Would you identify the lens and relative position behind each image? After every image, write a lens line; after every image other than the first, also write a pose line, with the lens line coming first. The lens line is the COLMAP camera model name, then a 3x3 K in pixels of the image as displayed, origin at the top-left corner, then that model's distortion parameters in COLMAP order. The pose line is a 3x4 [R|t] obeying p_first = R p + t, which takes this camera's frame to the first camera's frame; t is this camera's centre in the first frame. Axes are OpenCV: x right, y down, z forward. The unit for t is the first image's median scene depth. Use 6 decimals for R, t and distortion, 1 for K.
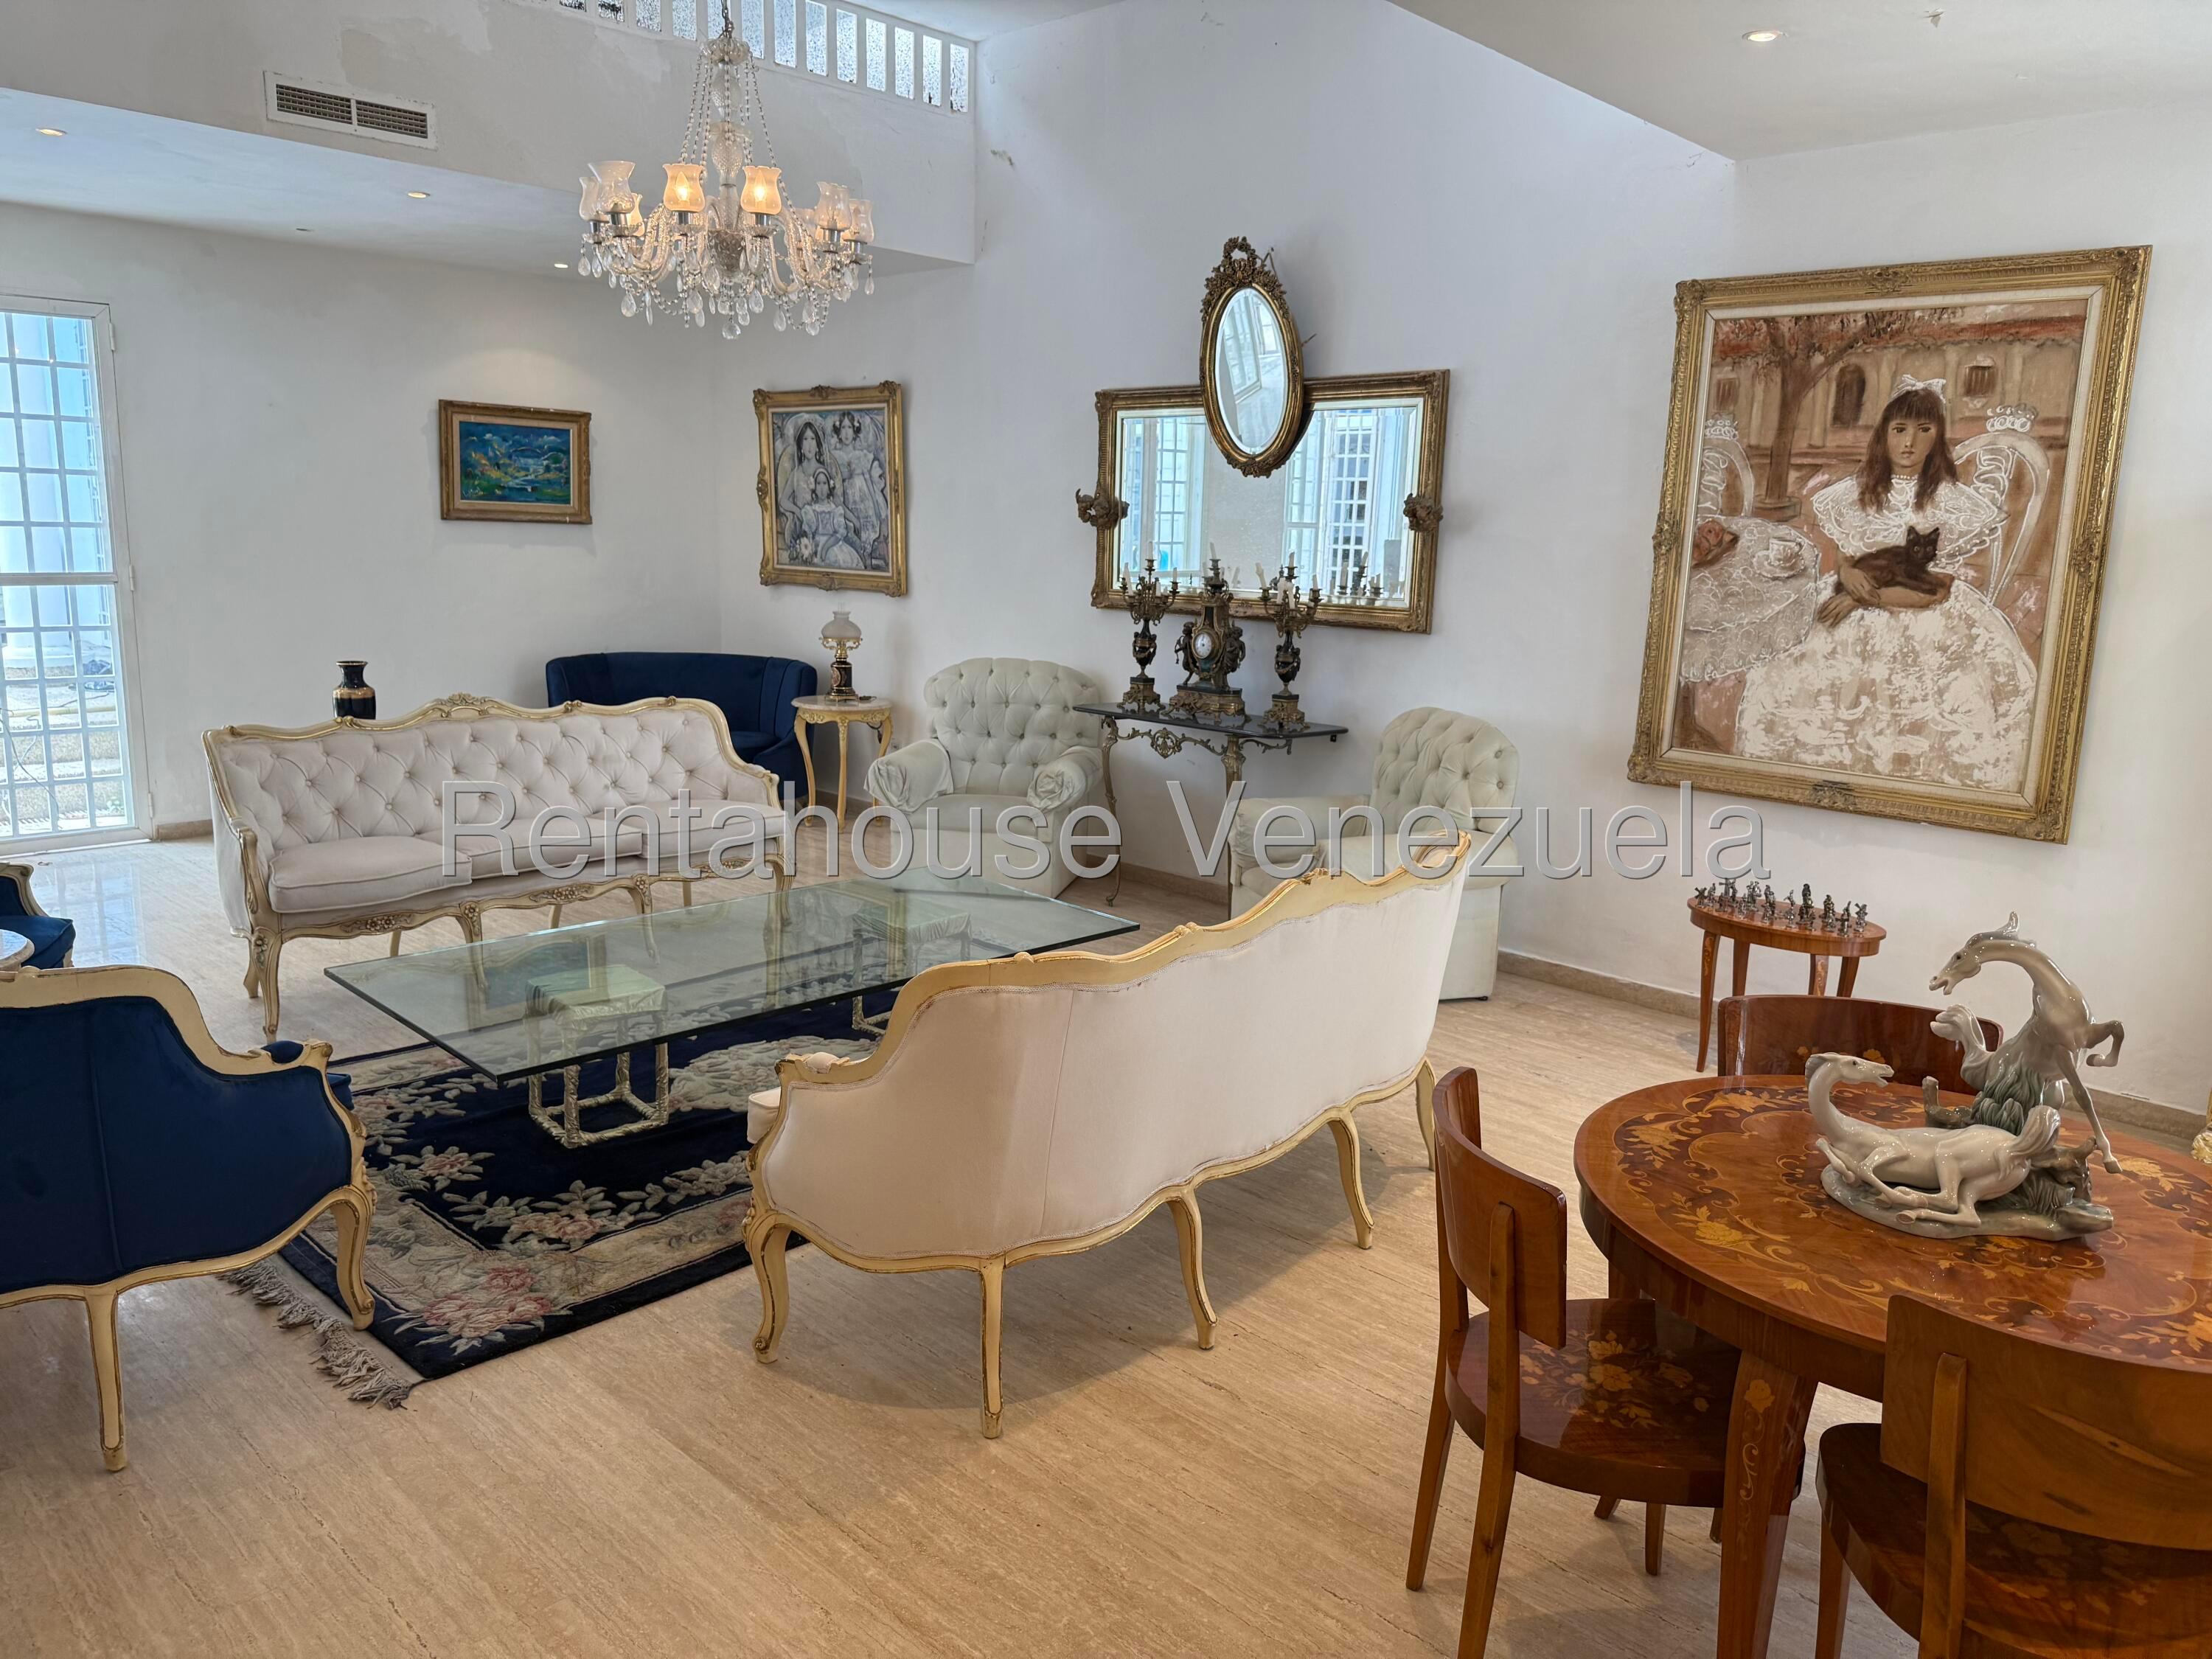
lens RADIAL K [[1563.9, 0, 1118.3], [0, 1563.9, 825.2], [0, 0, 1]] dist [0.131781, -0.233744]
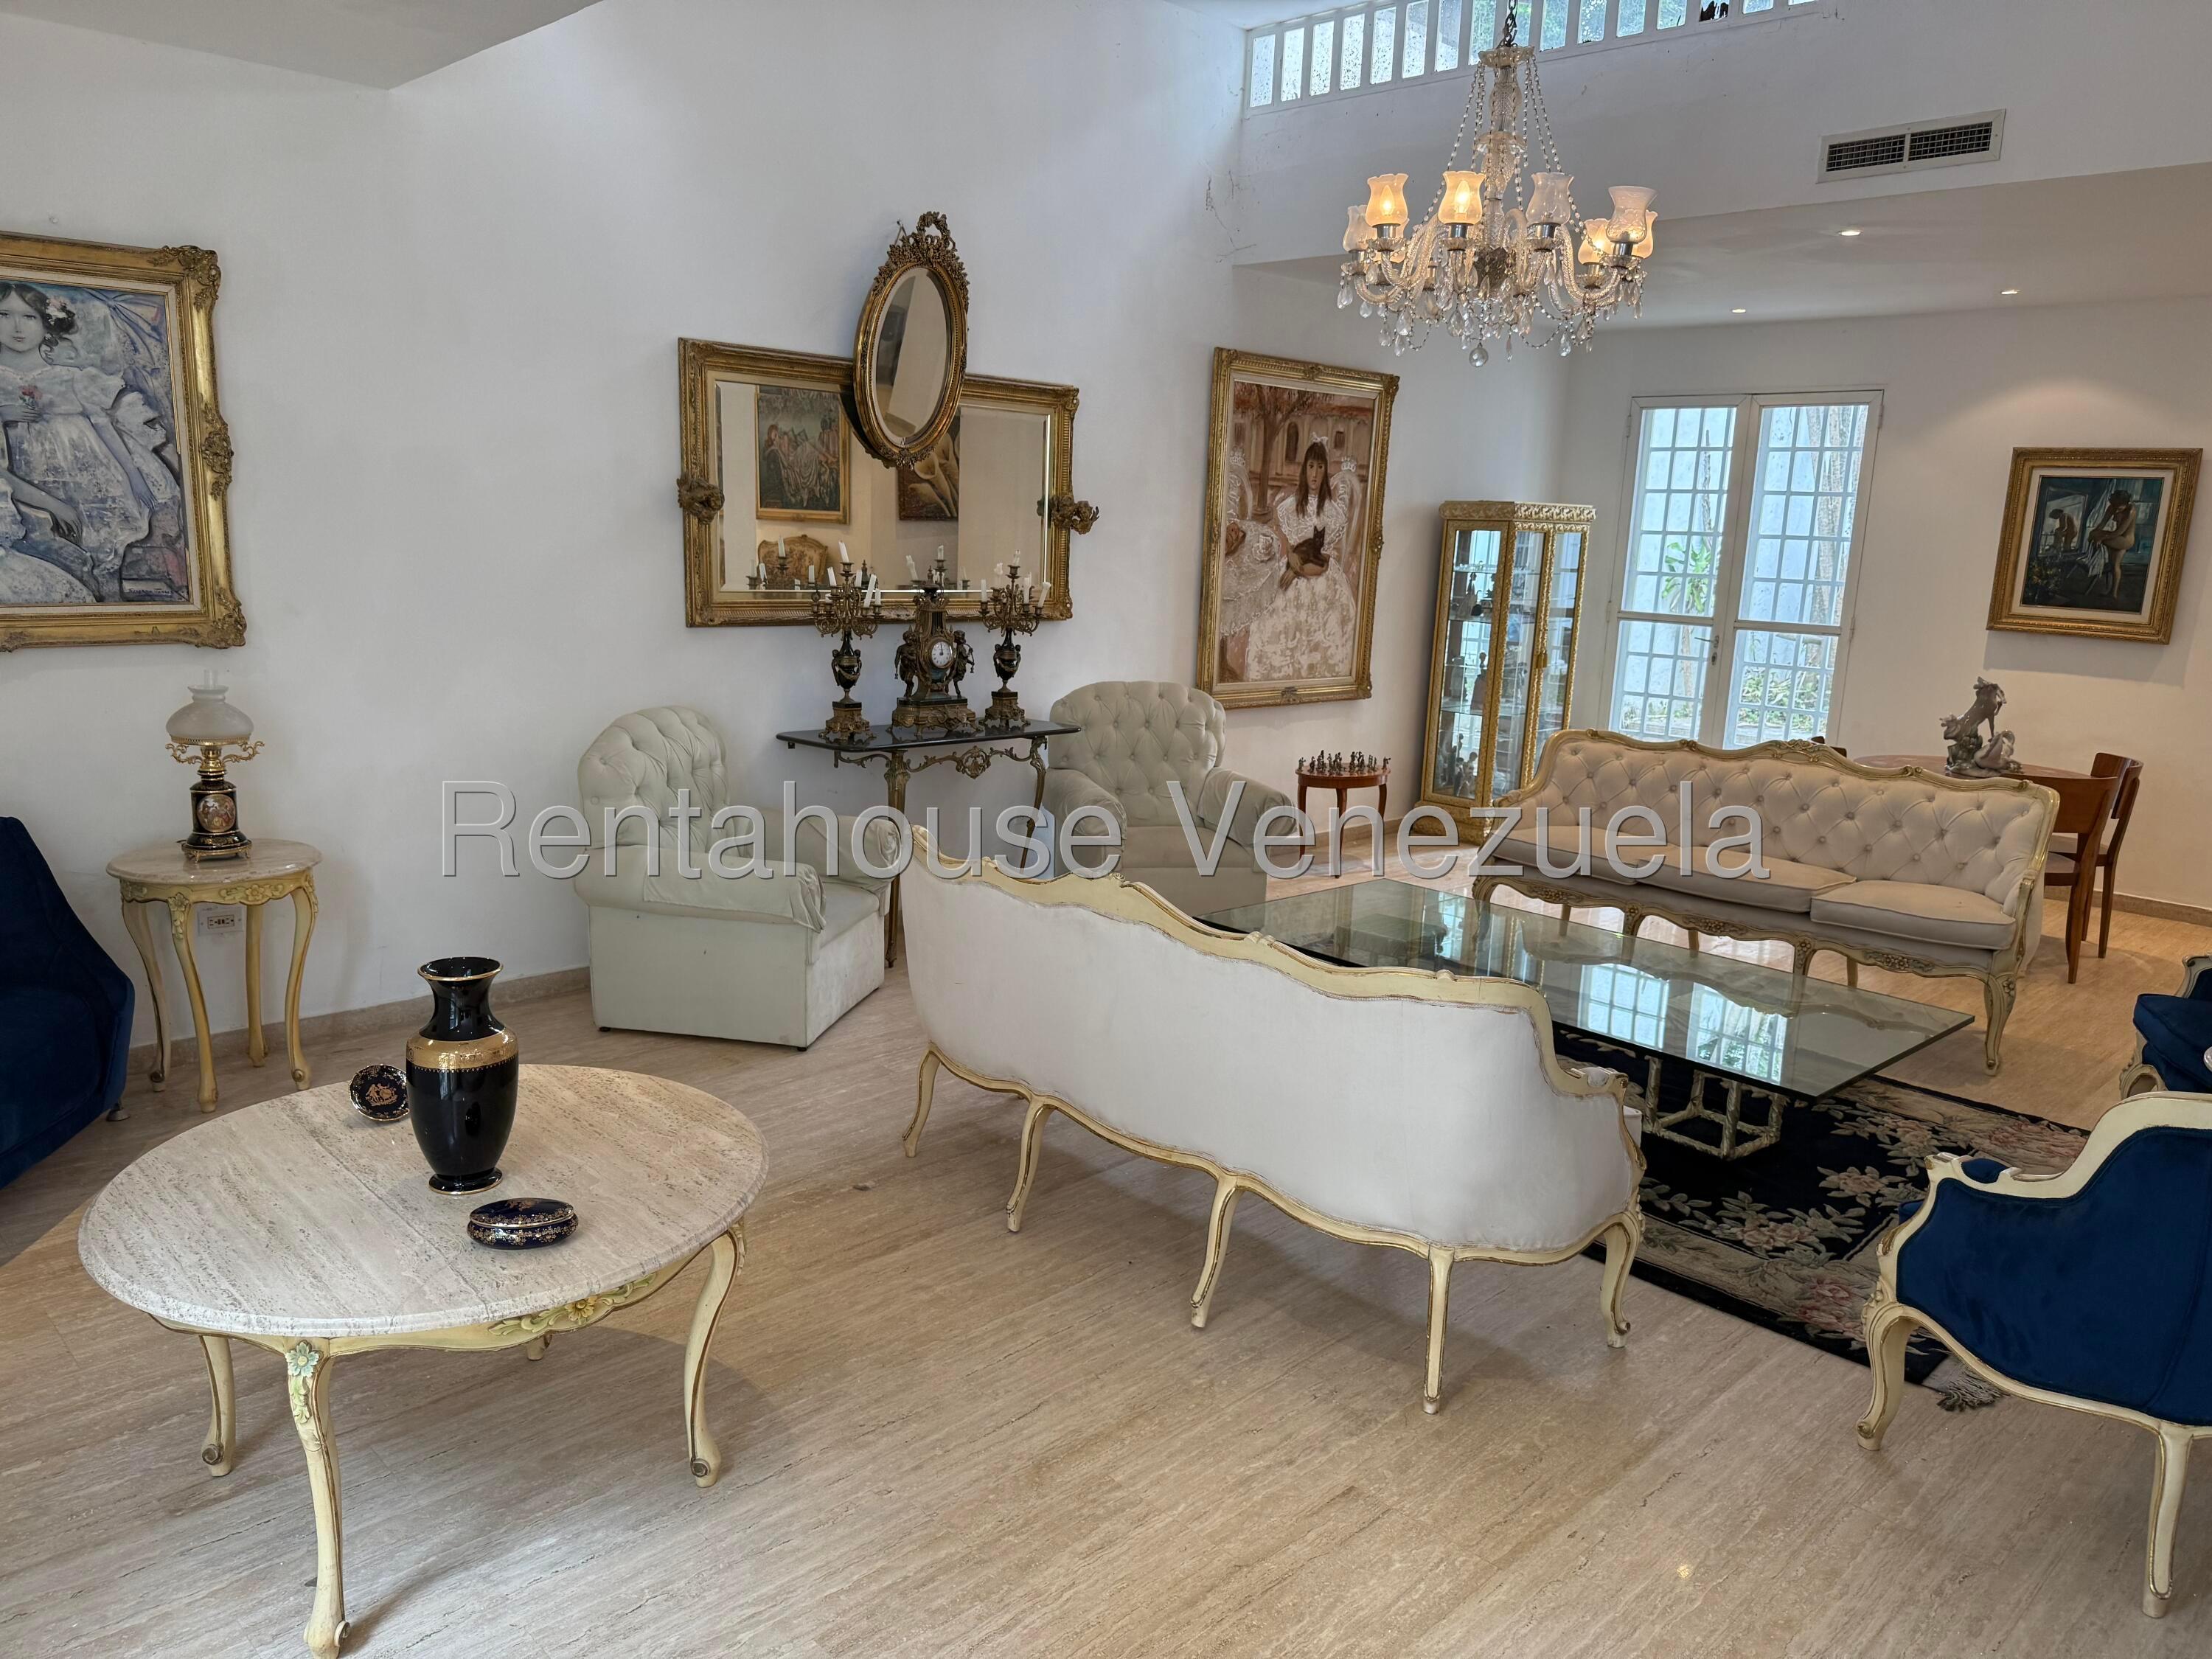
lens RADIAL K [[1553.7, 0, 1103.0], [0, 1553.7, 873.3], [0, 0, 1]] dist [0.056467, -0.073483]
pose [[0.028355, -0.252357, 0.967219, -1.071179], [0.149841, 0.957748, 0.245493, -0.249620], [-0.988303, 0.137968, 0.064971, 1.061975]]
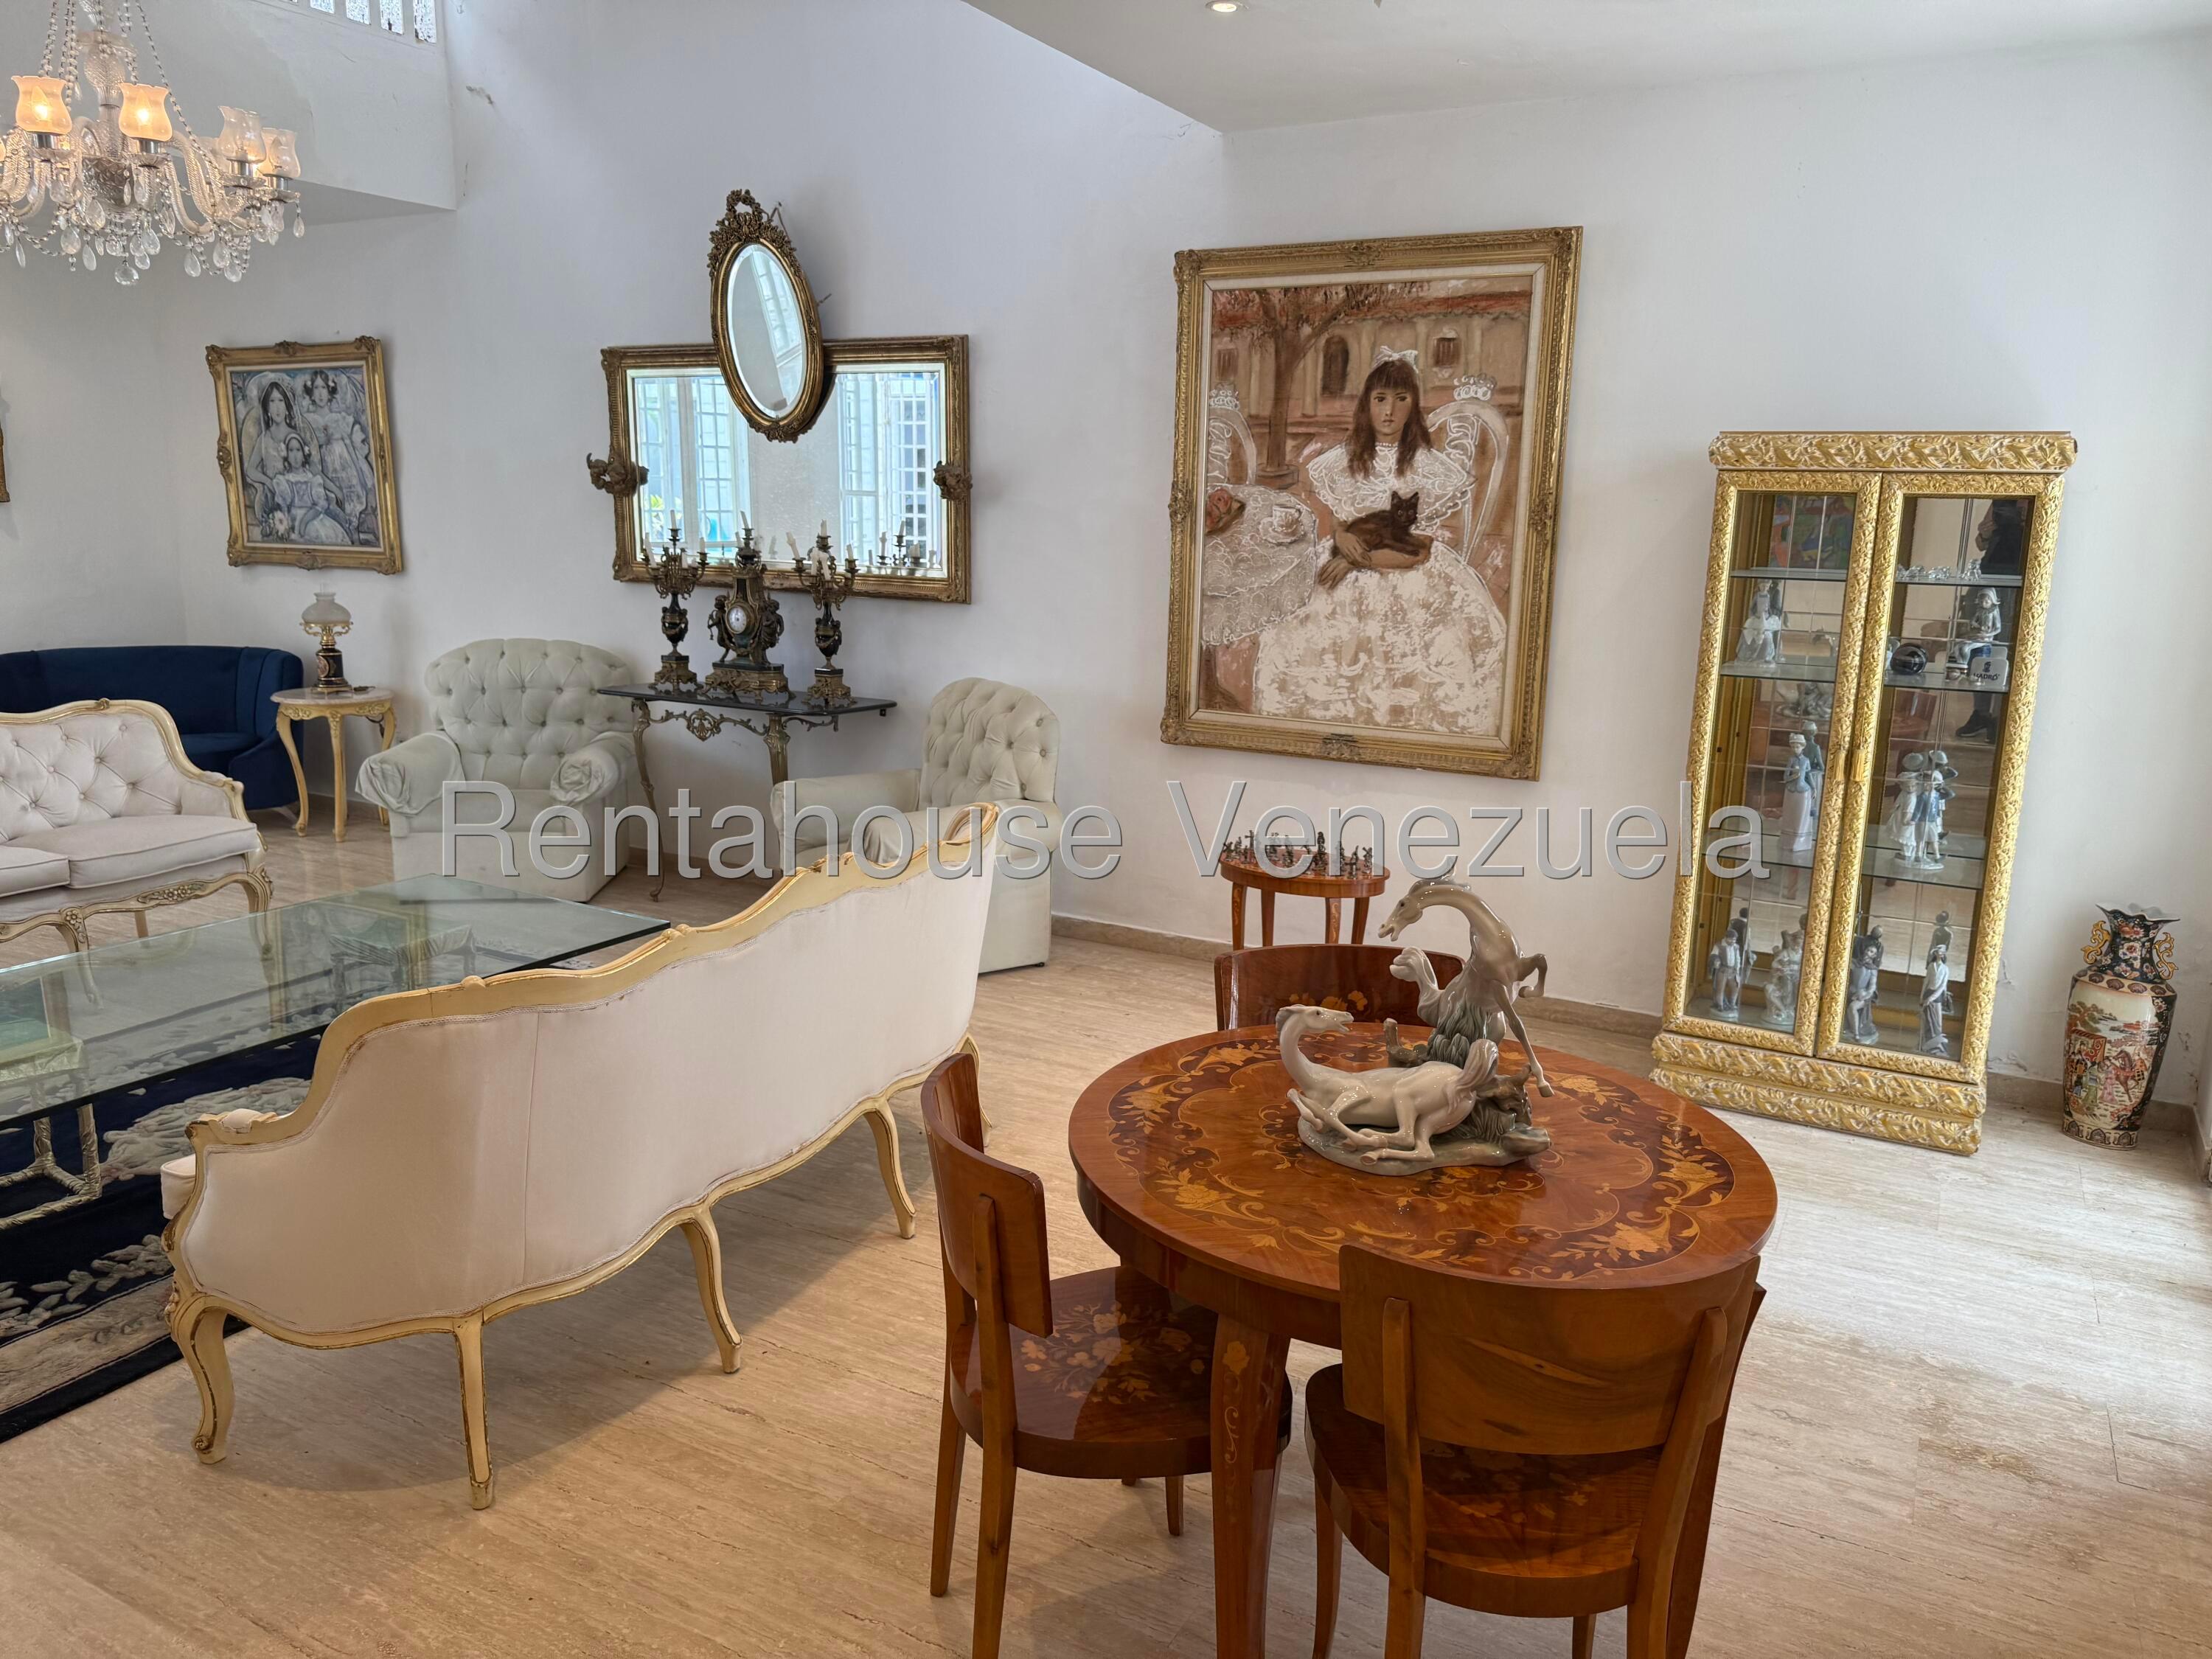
lens RADIAL K [[1563.9, 0, 1118.3], [0, 1563.9, 825.2], [0, 0, 1]] dist [0.131781, -0.233744]
pose [[0.965956, -0.063532, 0.250785, 0.036443], [0.058802, 0.997923, 0.026319, -0.002876], [-0.251937, -0.010677, 0.967685, 0.019028]]
